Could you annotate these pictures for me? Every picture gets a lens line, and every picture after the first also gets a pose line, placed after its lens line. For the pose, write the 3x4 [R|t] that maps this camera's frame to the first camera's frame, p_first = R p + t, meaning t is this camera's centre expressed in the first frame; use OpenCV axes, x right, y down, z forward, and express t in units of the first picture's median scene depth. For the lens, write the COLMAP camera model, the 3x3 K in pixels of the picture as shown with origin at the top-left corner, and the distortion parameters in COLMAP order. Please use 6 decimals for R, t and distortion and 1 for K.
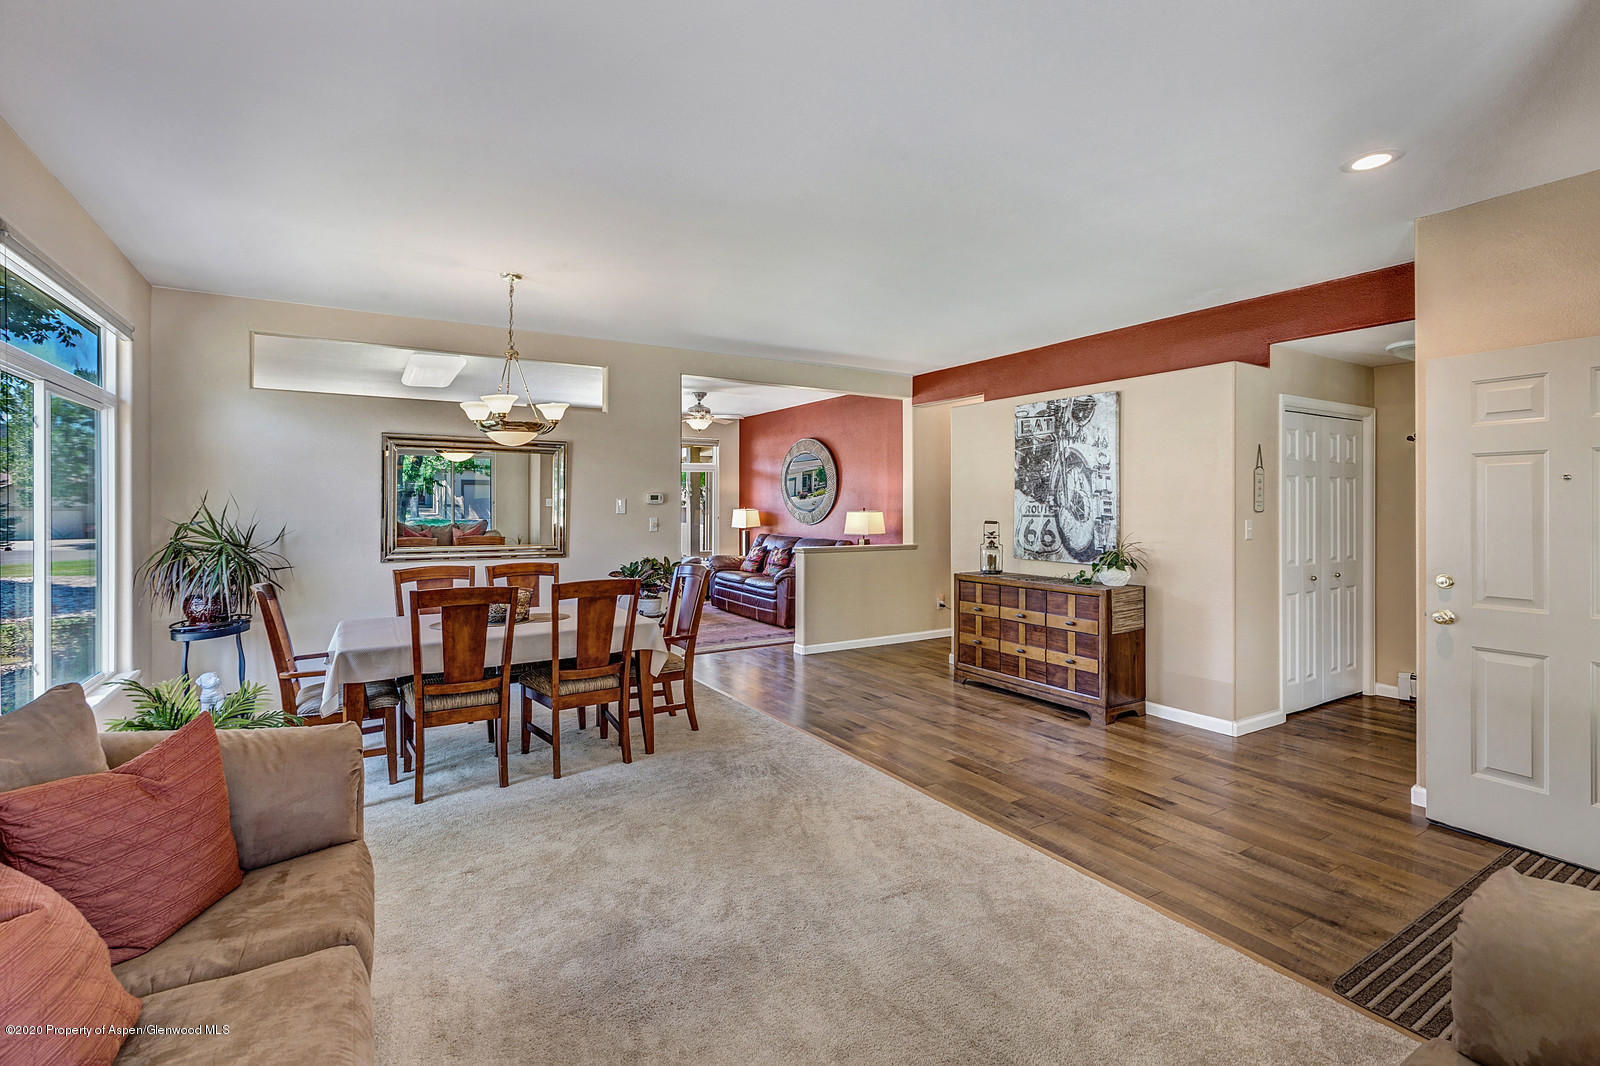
lens RADIAL K [[725.5, 0, 788.4], [0, 725.5, 503.8], [0, 0, 1]] dist [0.004315, -0.001919]
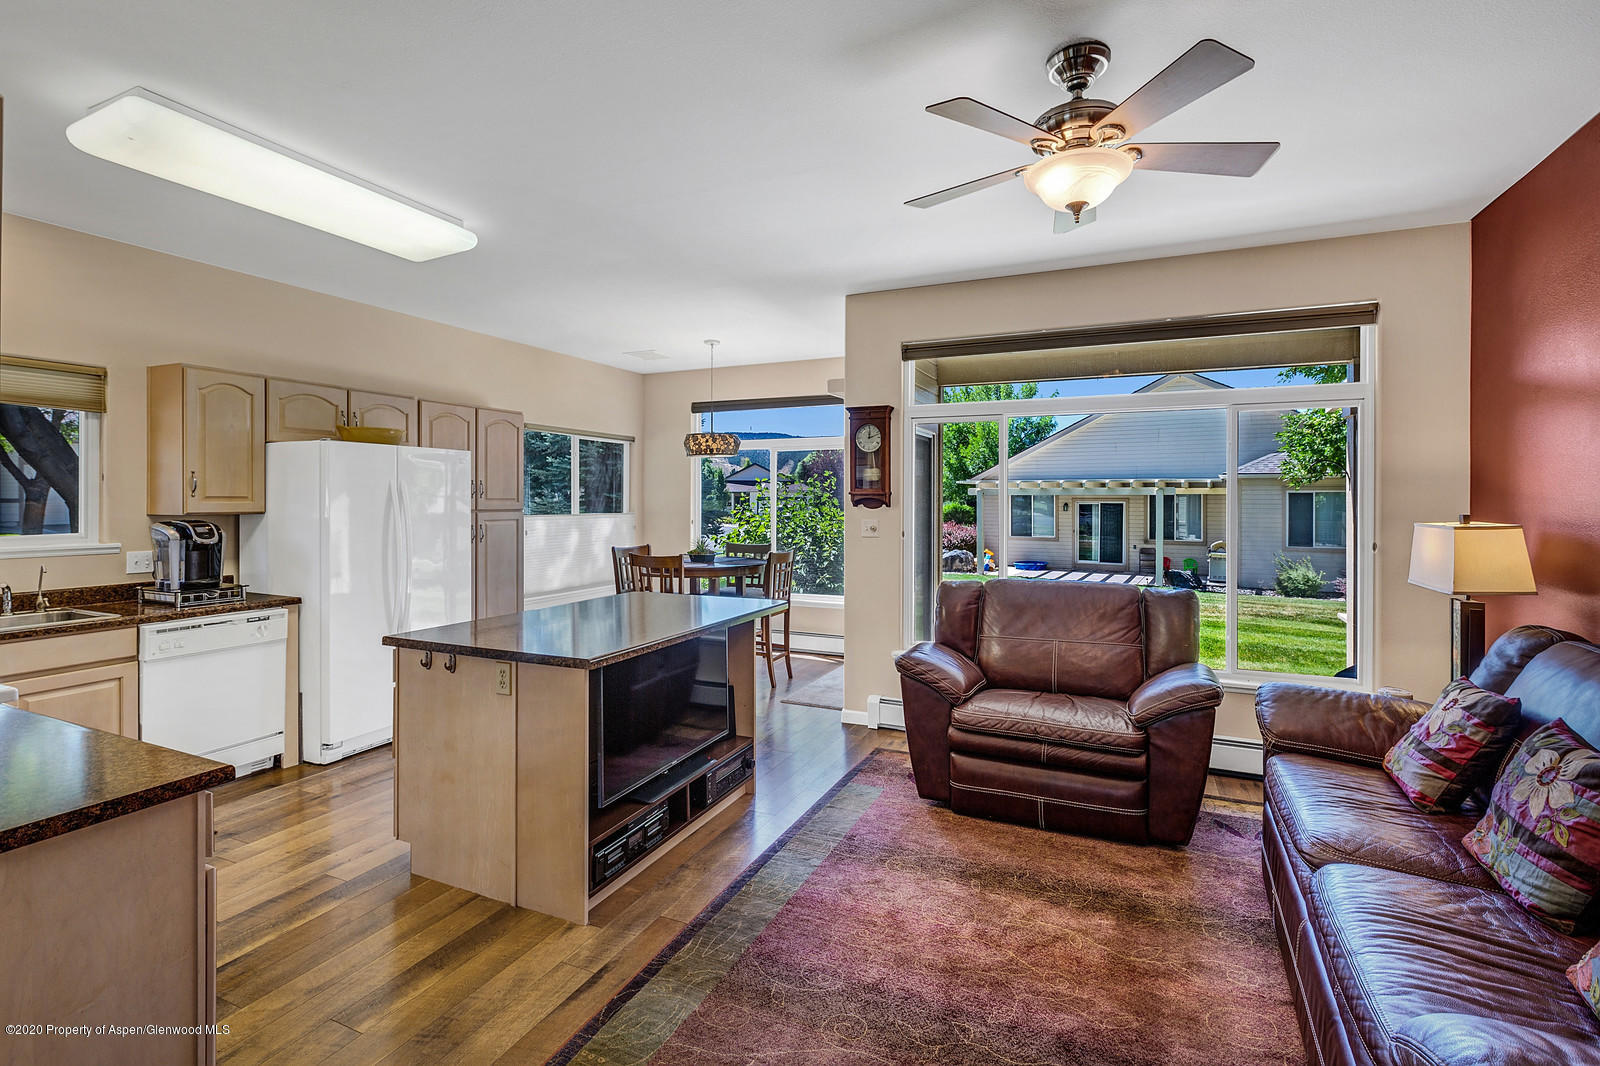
lens RADIAL K [[725.5, 0, 815.4], [0, 725.5, 502.7], [0, 0, 1]] dist [0.004315, -0.001919]
pose [[0.574425, 0.005094, -0.818541, 0.058281], [-0.001882, 0.999986, 0.004902, -0.003518], [0.818555, -0.001275, 0.574427, 1.613905]]
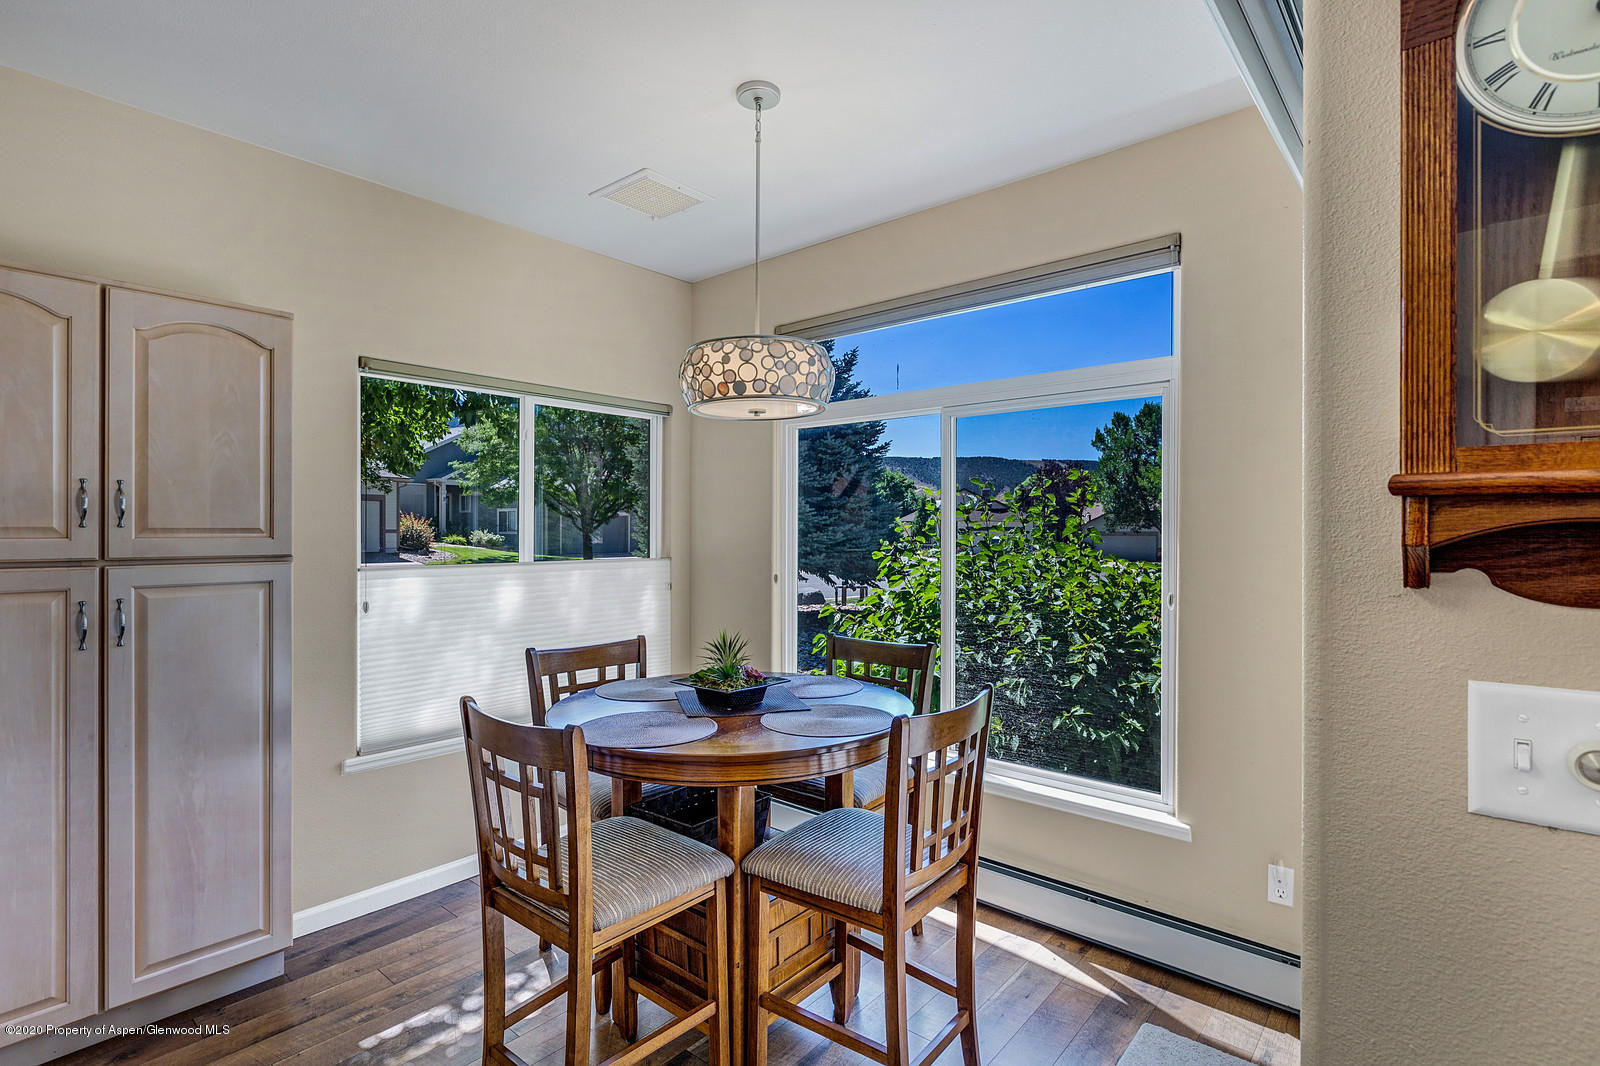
lens RADIAL K [[760.7, 0, 813.4], [0, 760.7, 536.8], [0, 0, 1]] dist [-0.001111, -0.001556]
pose [[0.318050, 0.009326, -0.948028, -0.681598], [-0.000592, 0.999953, 0.009638, -0.003561], [0.948074, -0.002504, 0.318041, 2.119457]]
